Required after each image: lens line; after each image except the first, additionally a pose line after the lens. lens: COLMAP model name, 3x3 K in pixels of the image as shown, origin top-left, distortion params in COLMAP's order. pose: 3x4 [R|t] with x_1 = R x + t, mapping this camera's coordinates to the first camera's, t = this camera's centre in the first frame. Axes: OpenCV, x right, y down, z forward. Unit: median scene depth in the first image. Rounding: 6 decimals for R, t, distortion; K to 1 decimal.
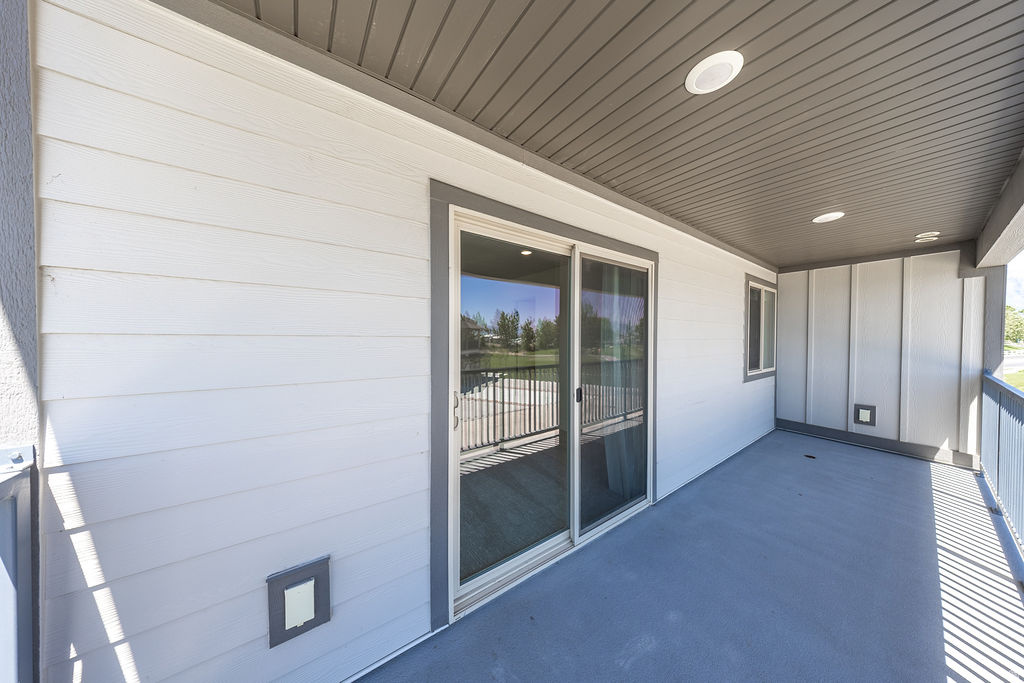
lens RADIAL K [[295.2, 0, 511.6], [0, 295.2, 342.9], [0, 0, 1]] dist [-0.001805, -0.000050]
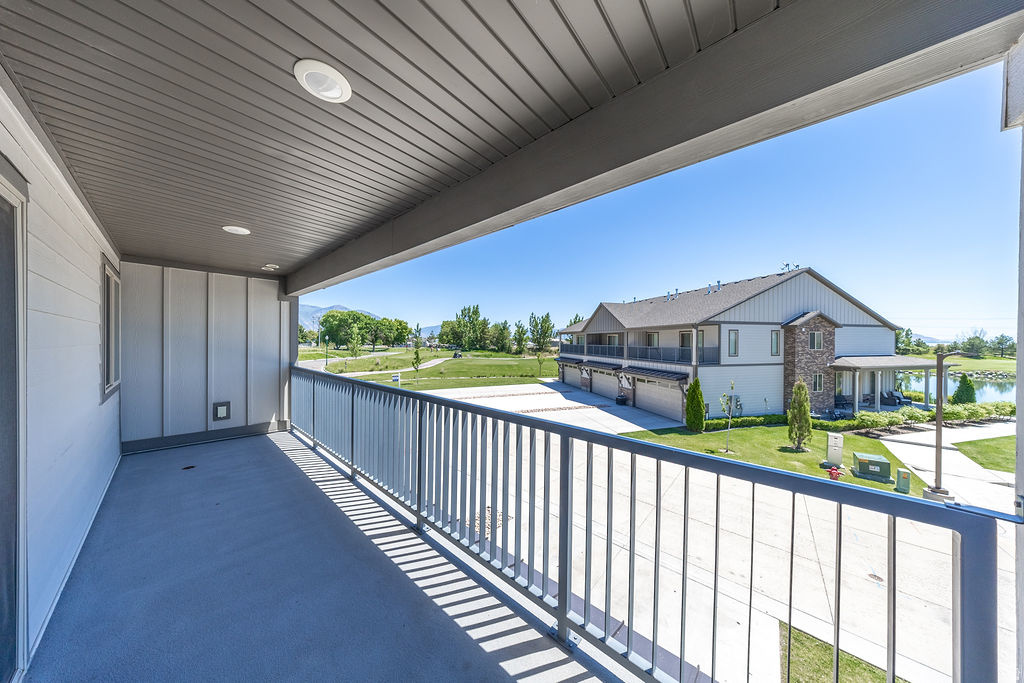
lens RADIAL K [[295.2, 0, 511.6], [0, 295.2, 342.9], [0, 0, 1]] dist [-0.001805, -0.000050]
pose [[-0.205590, -0.005760, 0.978621, -0.109324], [0.011760, 0.999896, 0.008356, -0.008906], [-0.978568, 0.013227, -0.205501, 0.156660]]
